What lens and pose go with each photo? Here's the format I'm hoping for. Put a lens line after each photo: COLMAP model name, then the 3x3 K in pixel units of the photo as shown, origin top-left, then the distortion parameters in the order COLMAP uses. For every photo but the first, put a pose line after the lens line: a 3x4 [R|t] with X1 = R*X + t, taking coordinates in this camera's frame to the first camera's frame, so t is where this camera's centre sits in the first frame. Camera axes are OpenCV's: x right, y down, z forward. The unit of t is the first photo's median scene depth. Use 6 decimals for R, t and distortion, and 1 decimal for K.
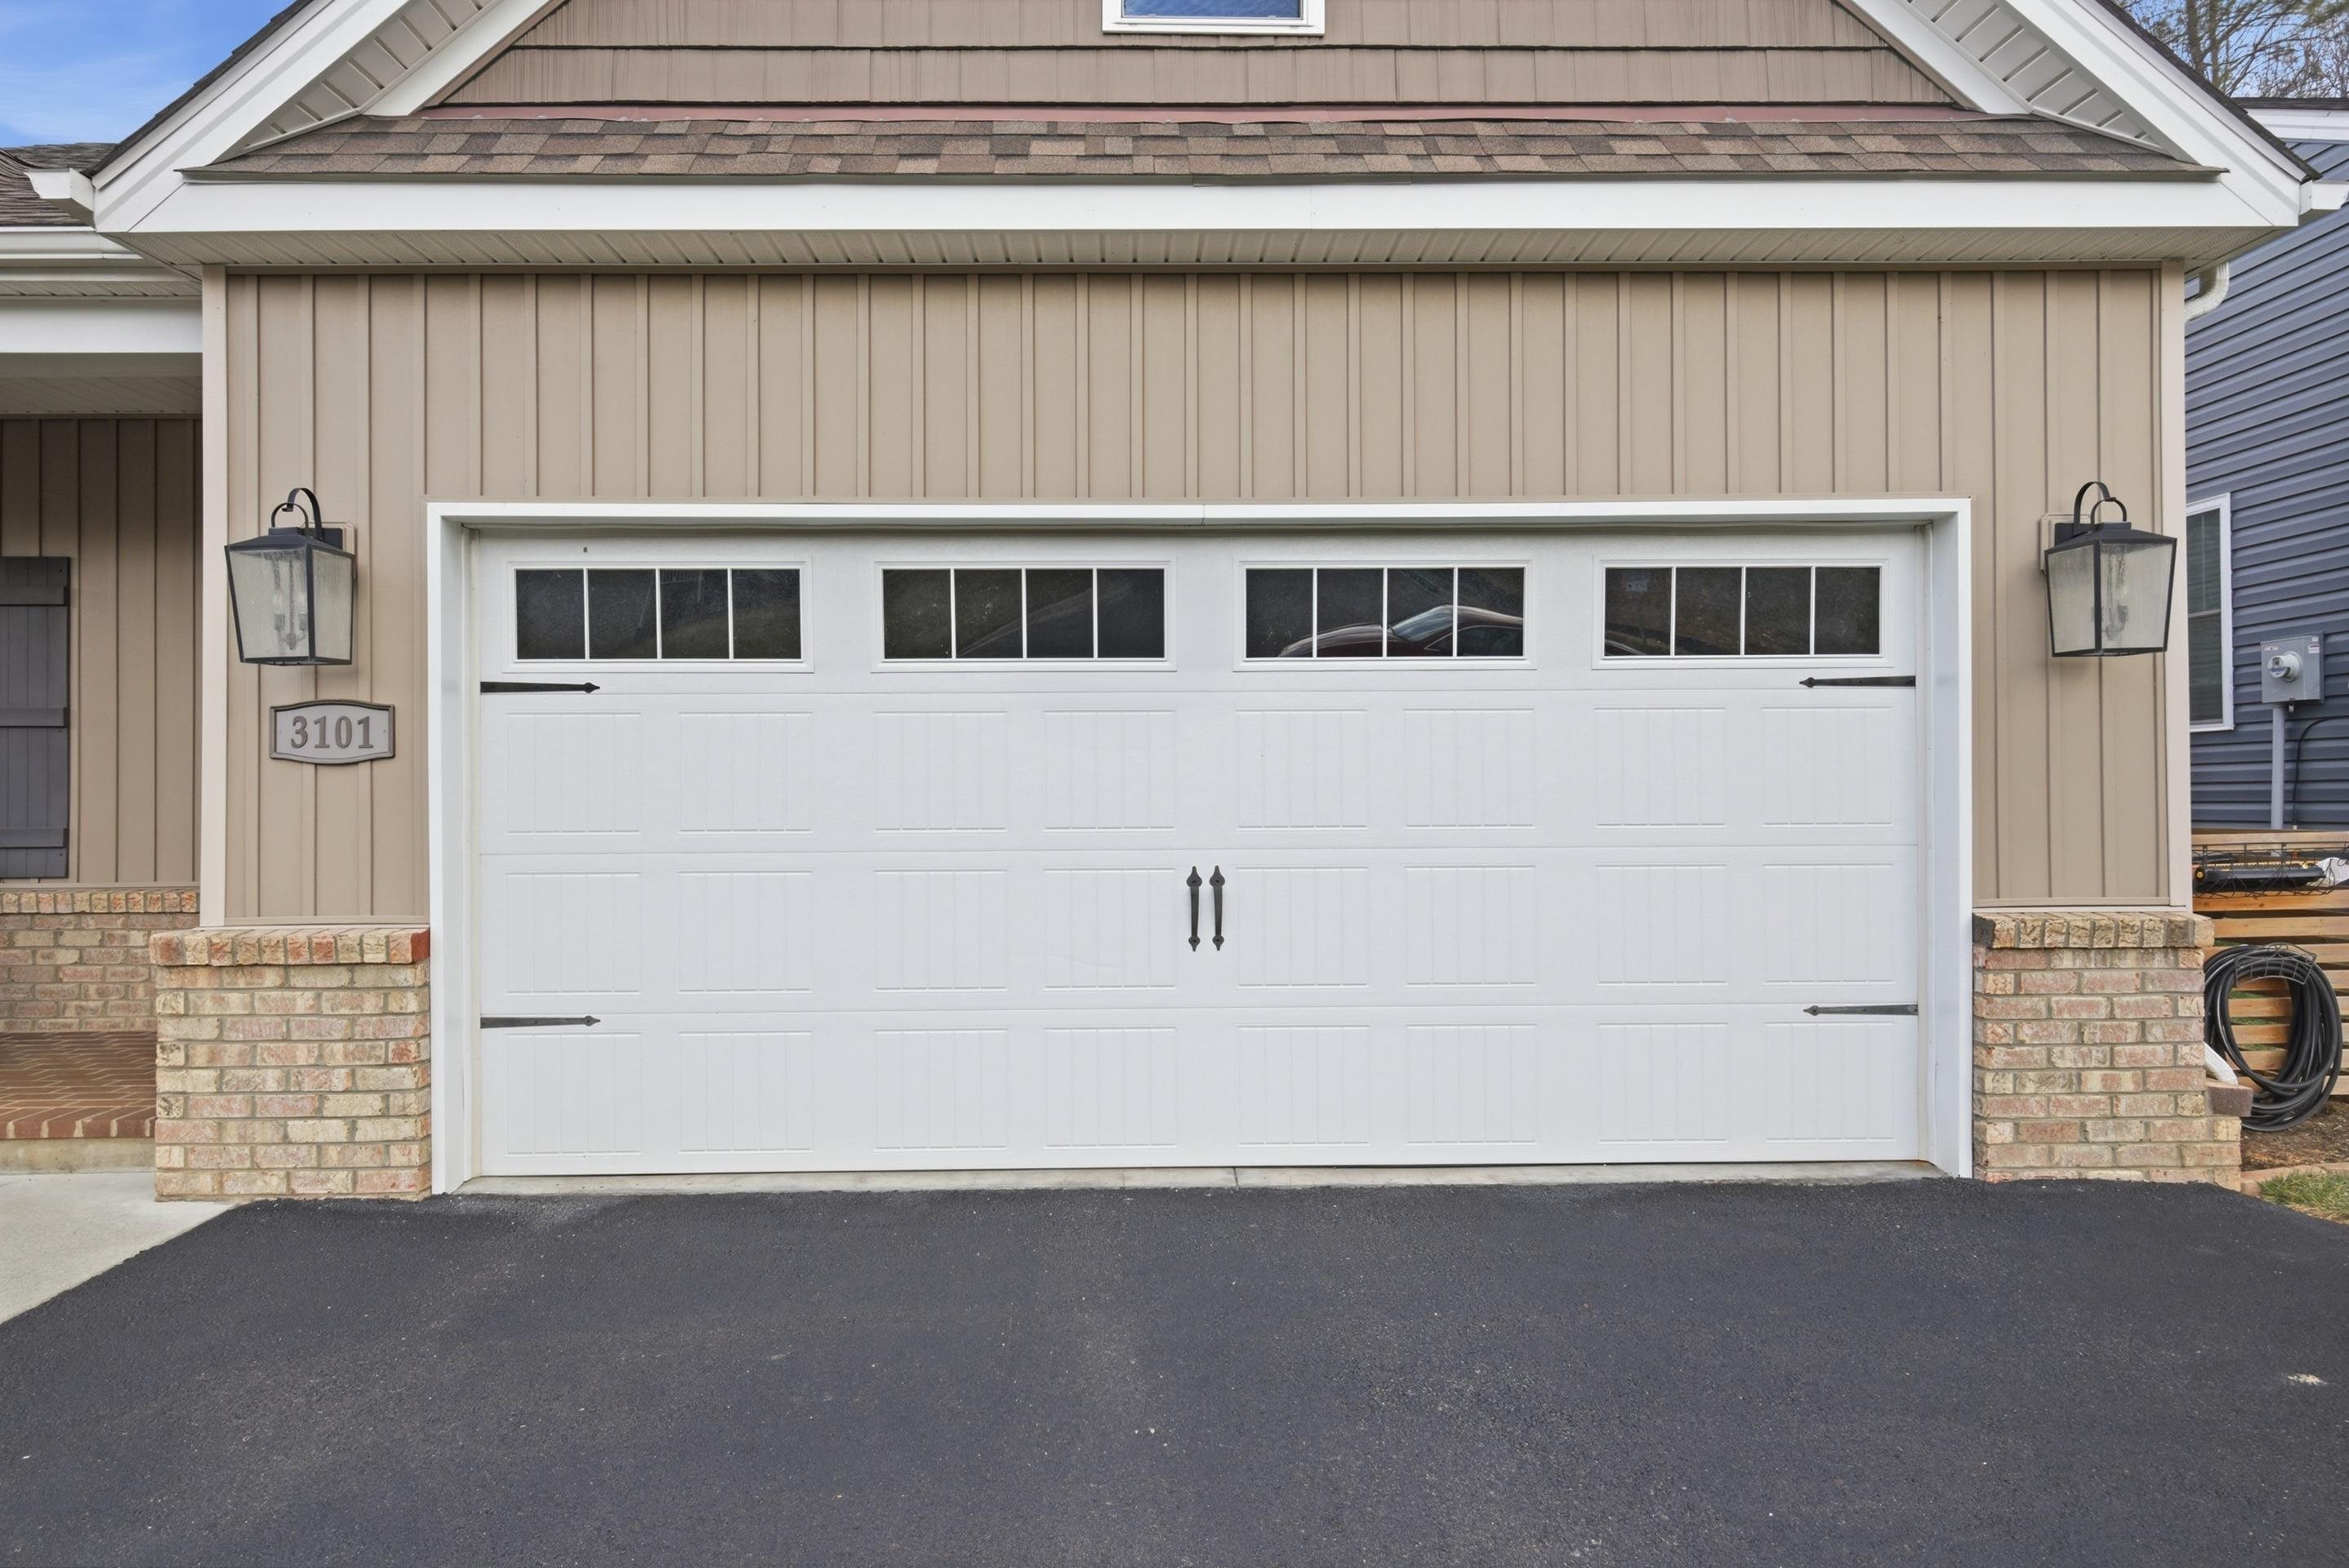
lens RADIAL K [[1450.2, 0, 1174.5], [0, 1450.2, 784.0], [0, 0, 1]] dist [0.002233, -0.002137]
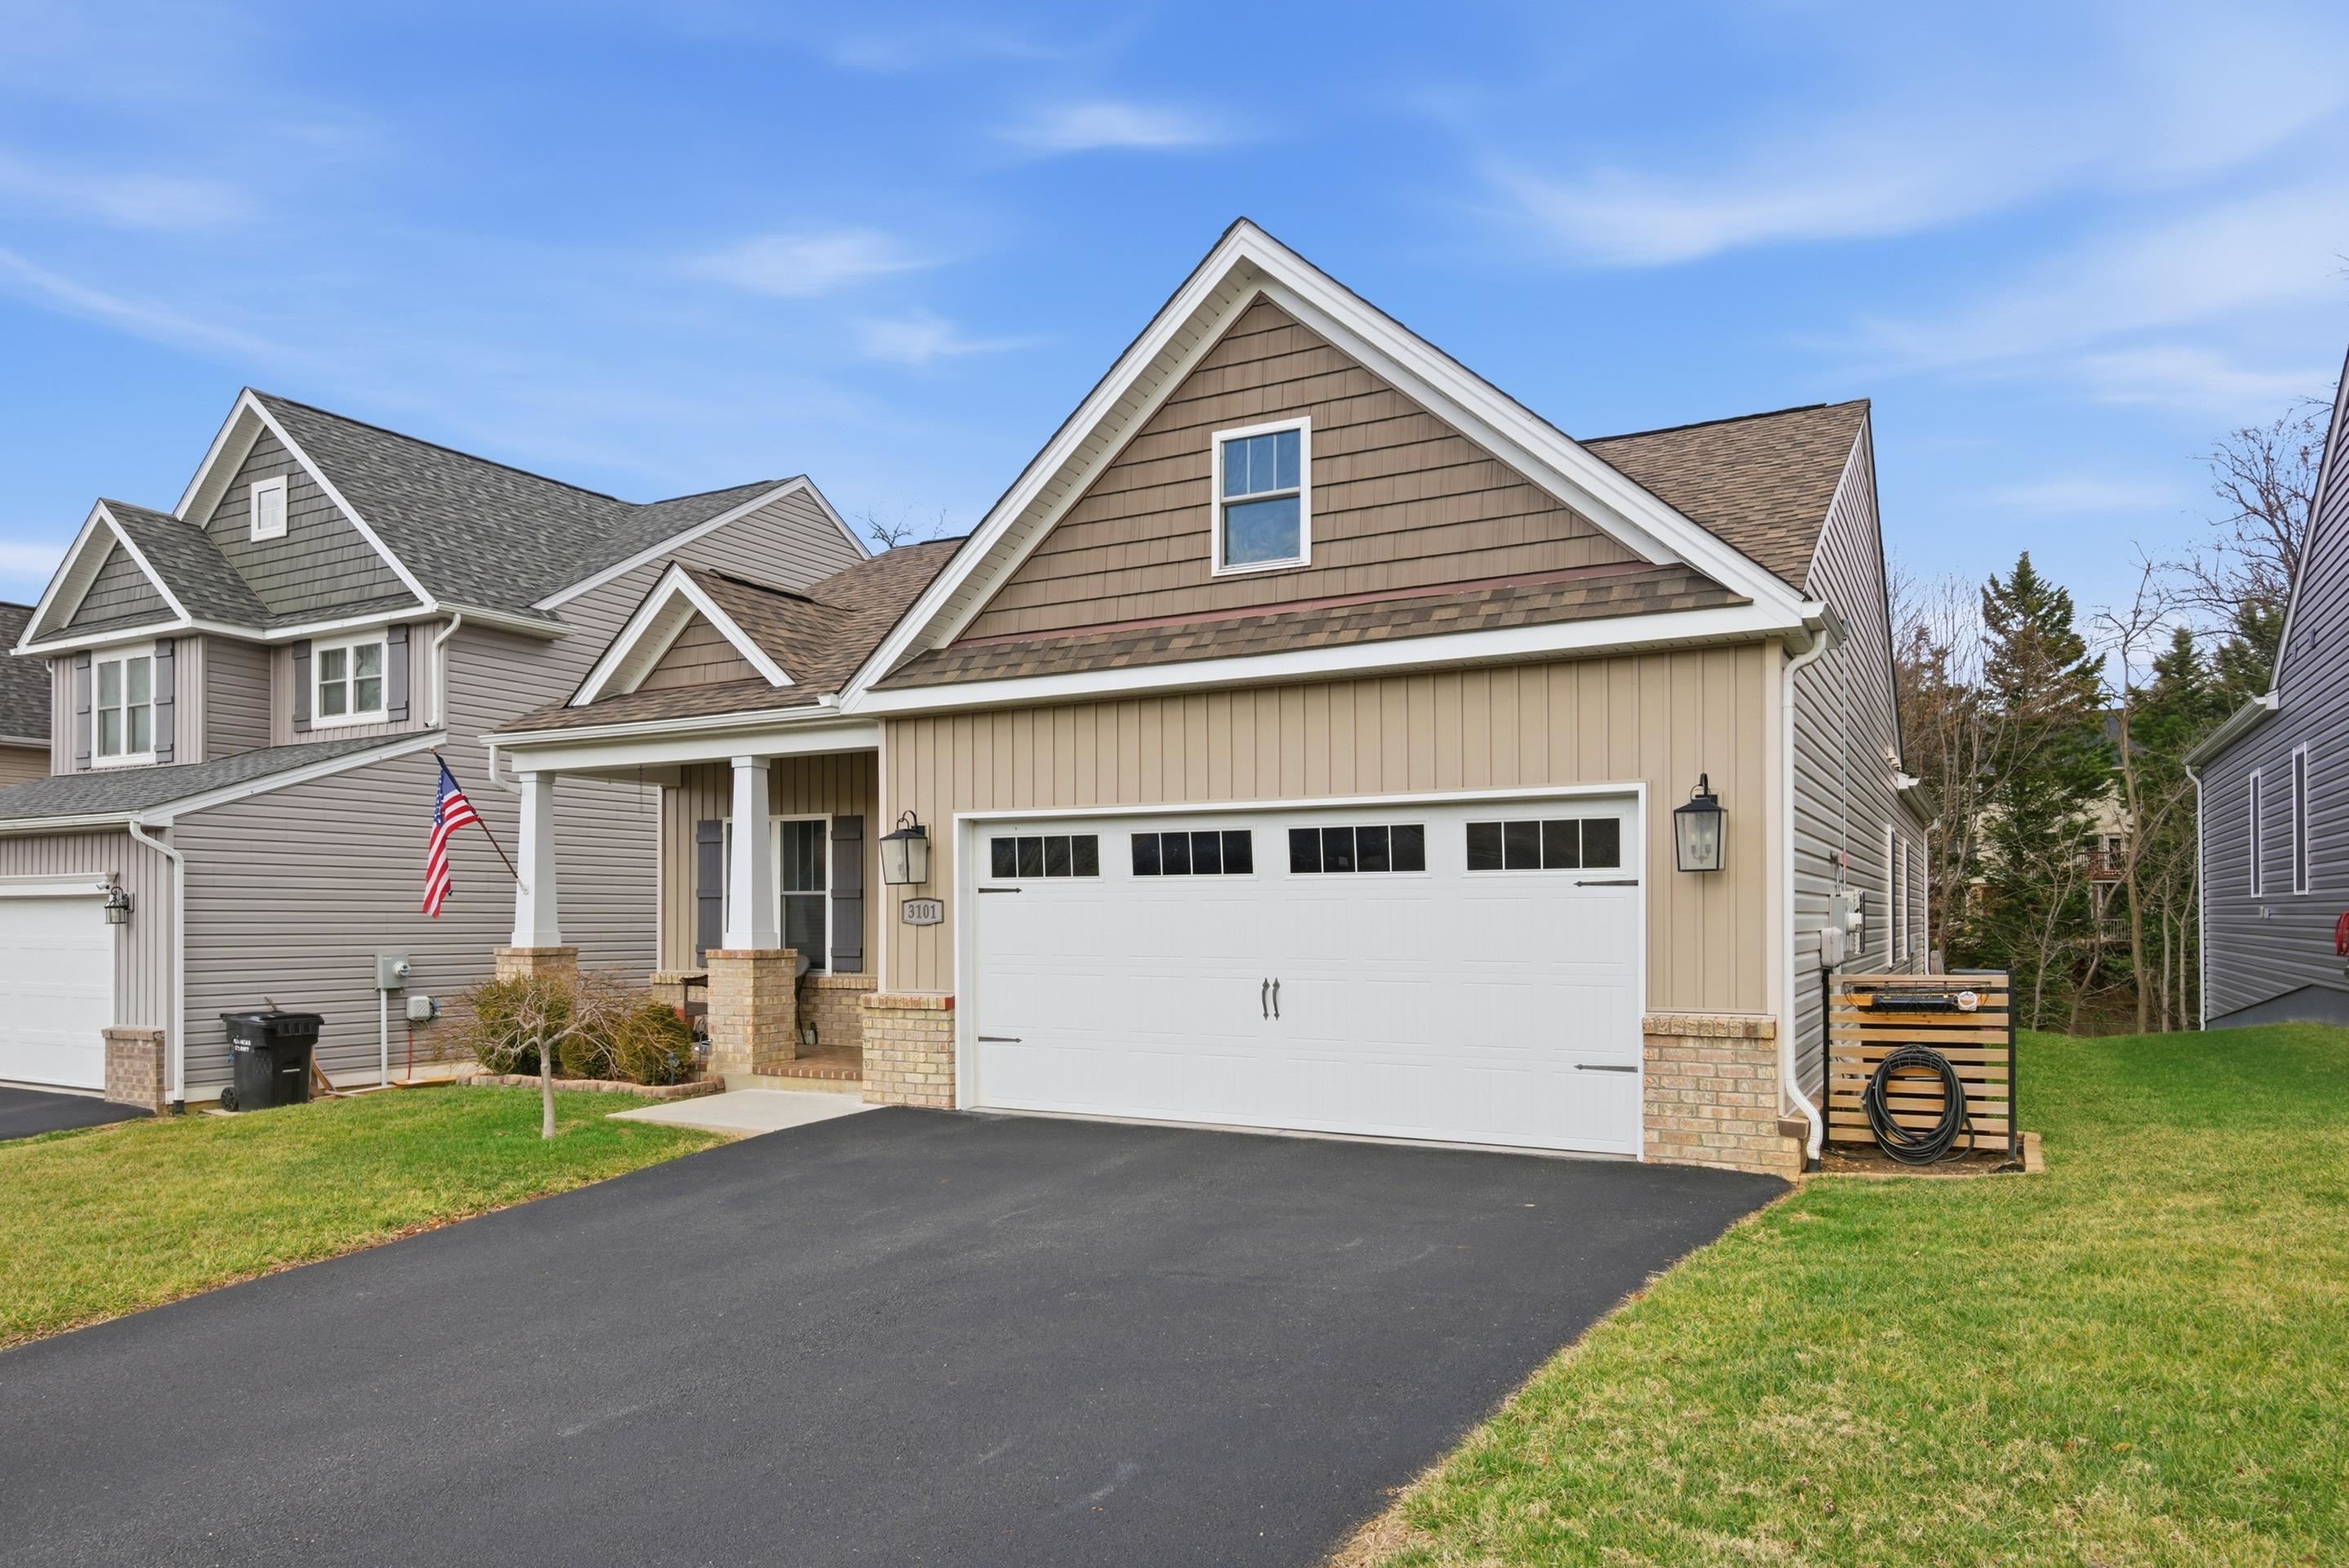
lens RADIAL K [[1498.7, 0, 1163.2], [0, 1498.7, 900.6], [0, 0, 1]] dist [0.002646, -0.000170]
pose [[0.866666, -0.000489, -0.498889, 0.962995], [0.002642, 0.999990, 0.003610, -0.060306], [0.498882, -0.004447, 0.866658, -0.905223]]
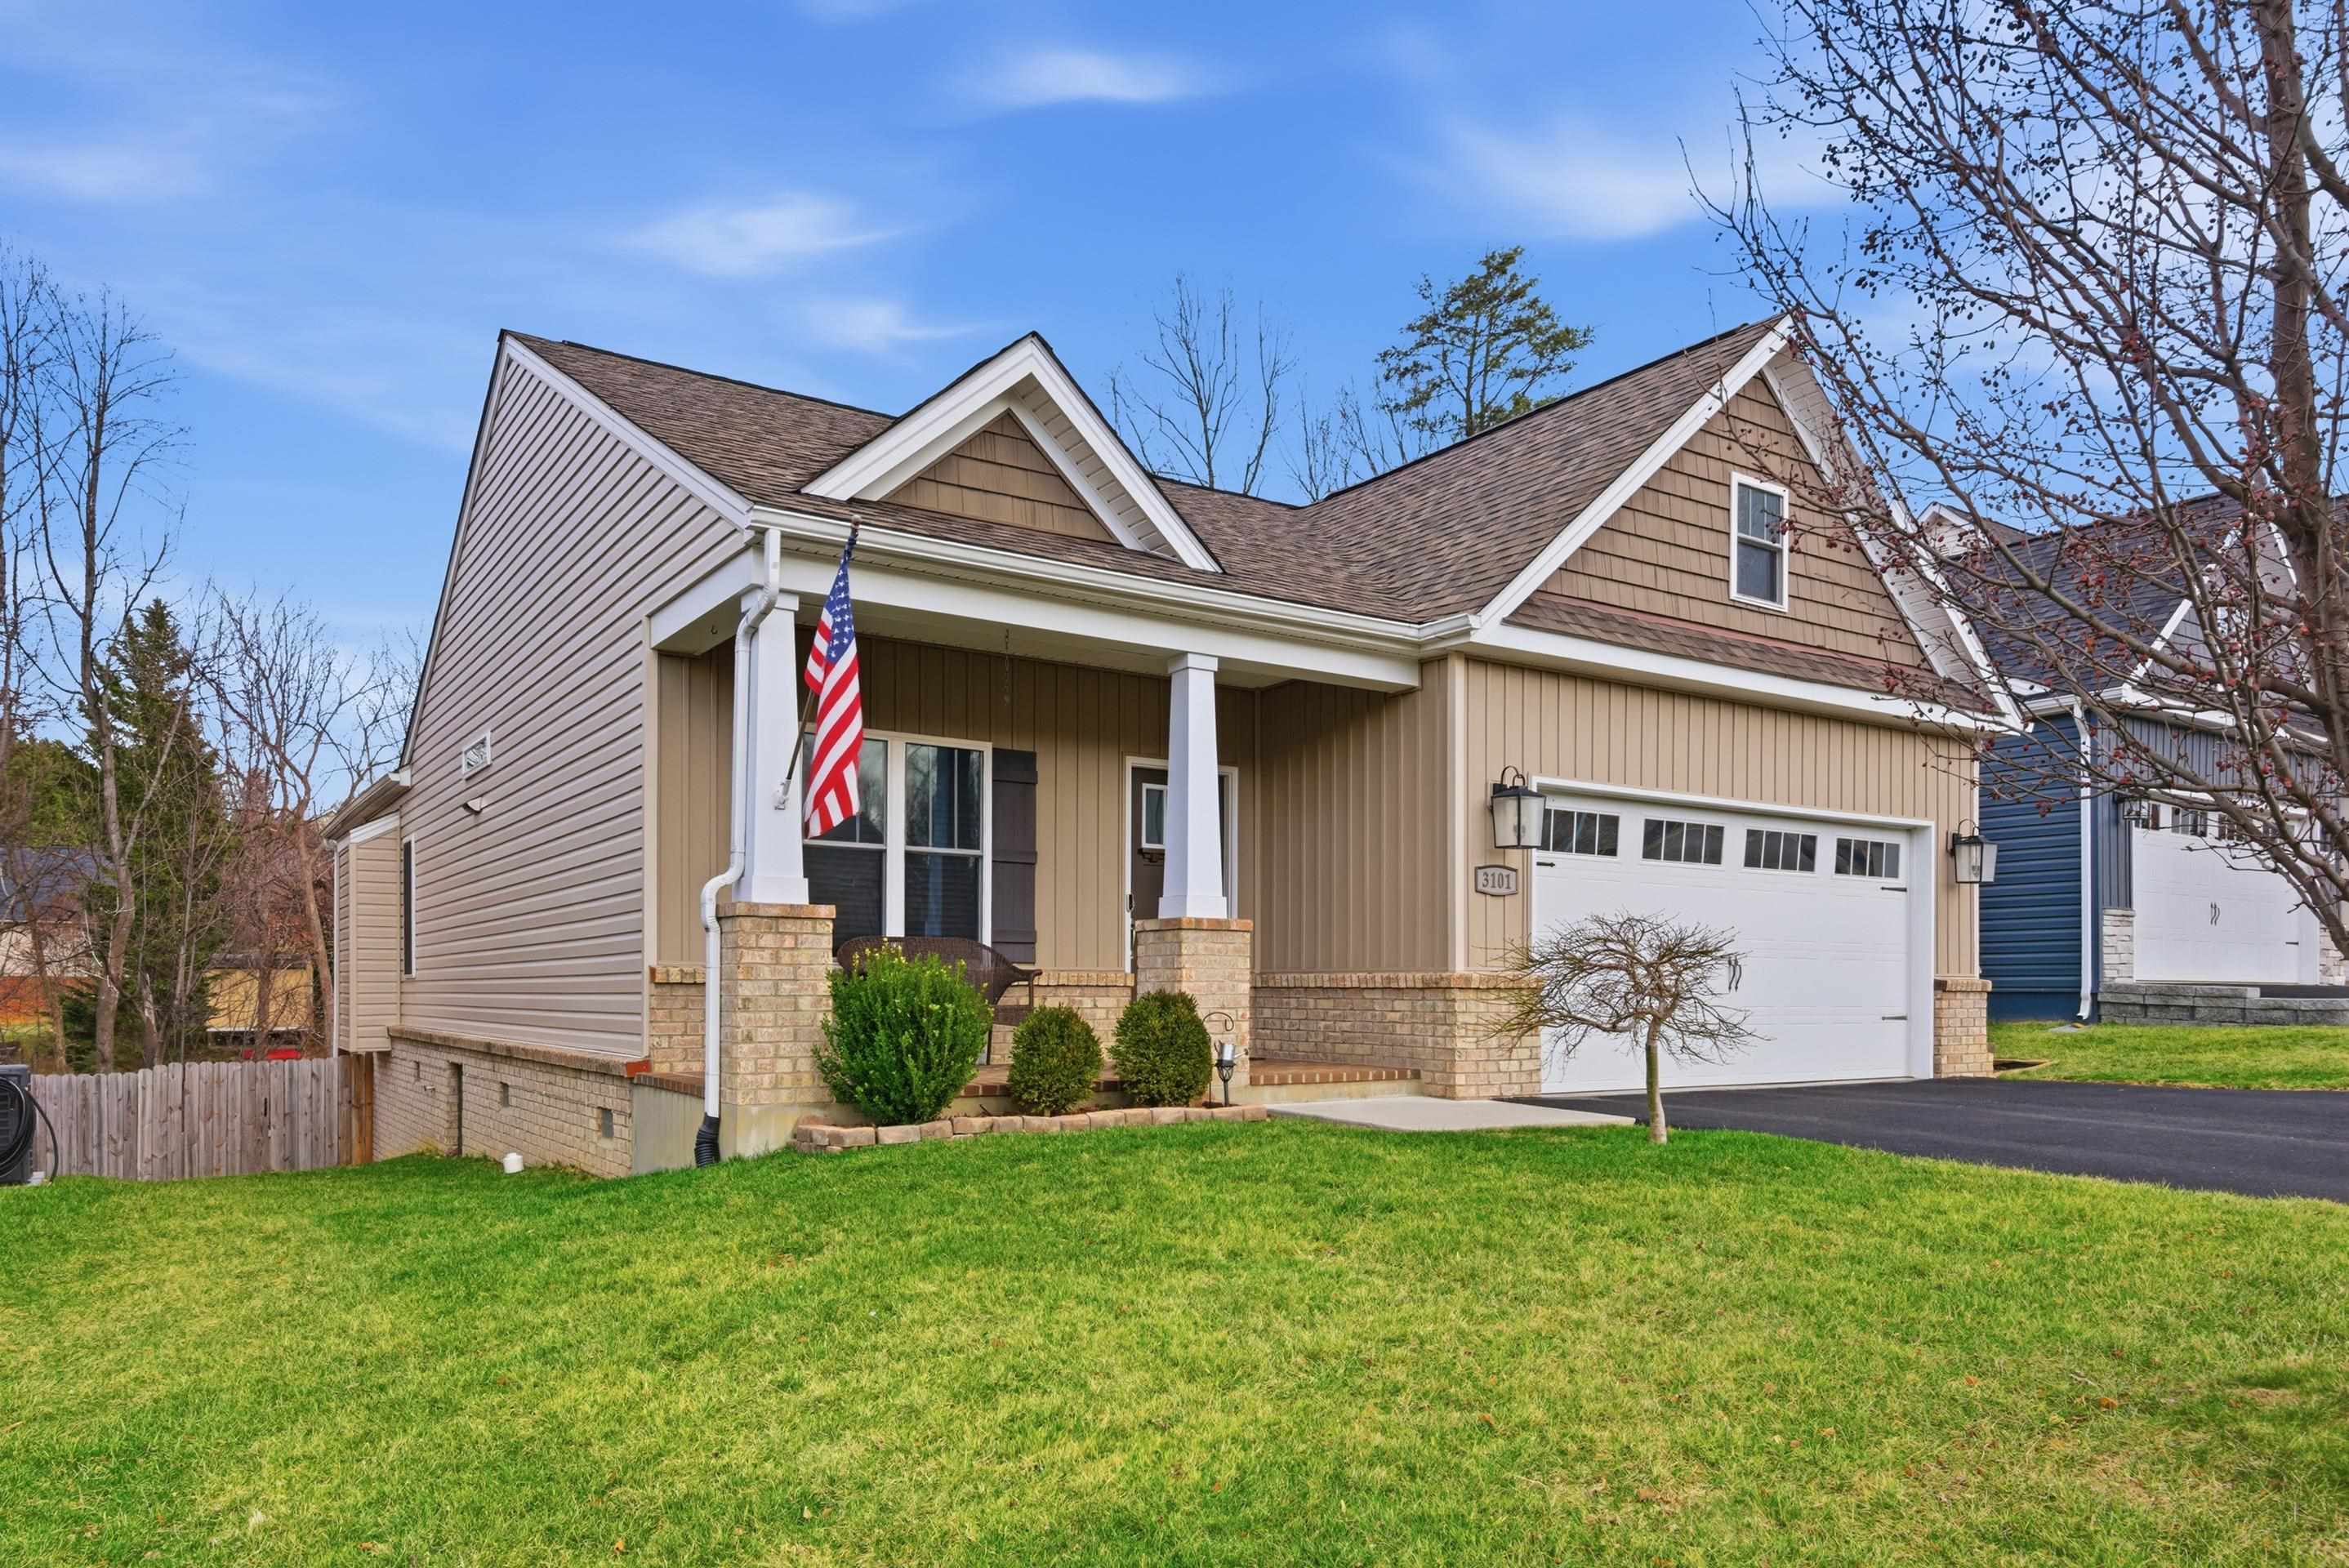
lens RADIAL K [[1552.9, 0, 1165.2], [0, 1552.9, 982.8], [0, 0, 1]] dist [-0.001432, -0.001314]
pose [[0.843441, 0.012815, 0.537069, -2.167855], [-0.014429, 0.999895, -0.001198, 0.121311], [-0.537029, -0.006739, 0.843537, -0.637942]]
